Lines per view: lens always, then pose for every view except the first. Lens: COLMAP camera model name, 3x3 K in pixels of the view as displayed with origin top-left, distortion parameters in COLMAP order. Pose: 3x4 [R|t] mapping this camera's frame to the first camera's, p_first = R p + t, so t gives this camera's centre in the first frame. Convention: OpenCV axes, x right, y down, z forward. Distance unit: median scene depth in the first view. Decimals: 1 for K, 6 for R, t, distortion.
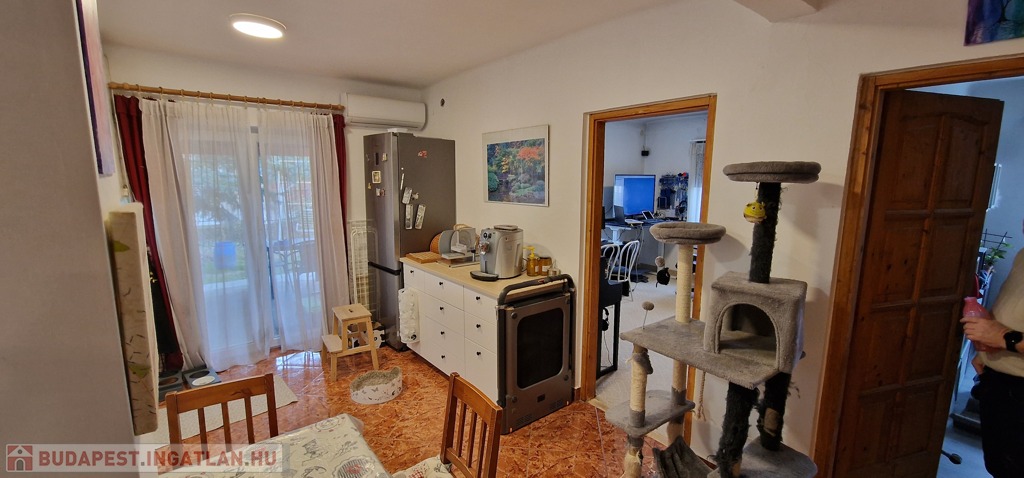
lens RADIAL K [[405.3, 0, 512.1], [0, 405.3, 250.0], [0, 0, 1]] dist [-0.000886, -0.000106]
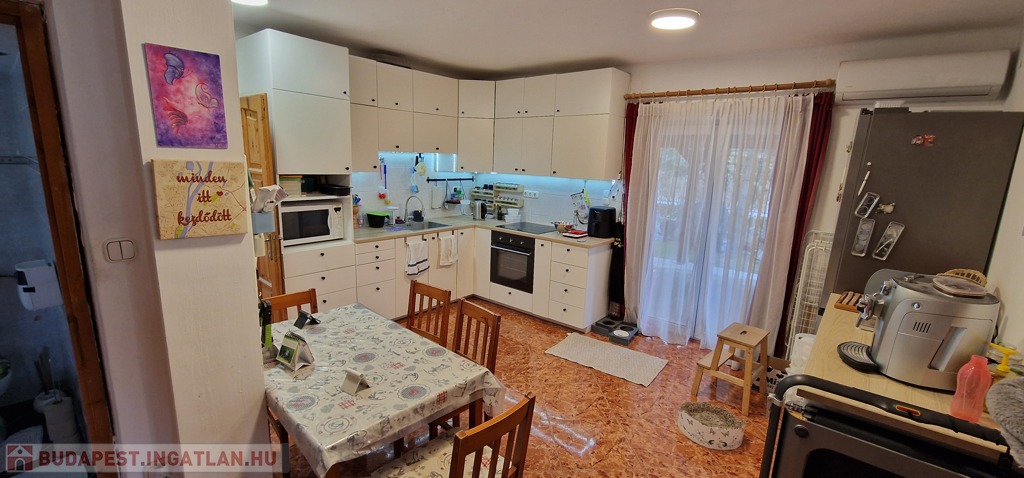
lens RADIAL K [[405.3, 0, 512.1], [0, 405.3, 250.0], [0, 0, 1]] dist [-0.000886, -0.000106]
pose [[0.187141, 0.225416, -0.956120, 0.287214], [-0.218343, 0.958513, 0.183244, -0.062293], [0.957760, 0.174470, 0.228595, 0.329274]]
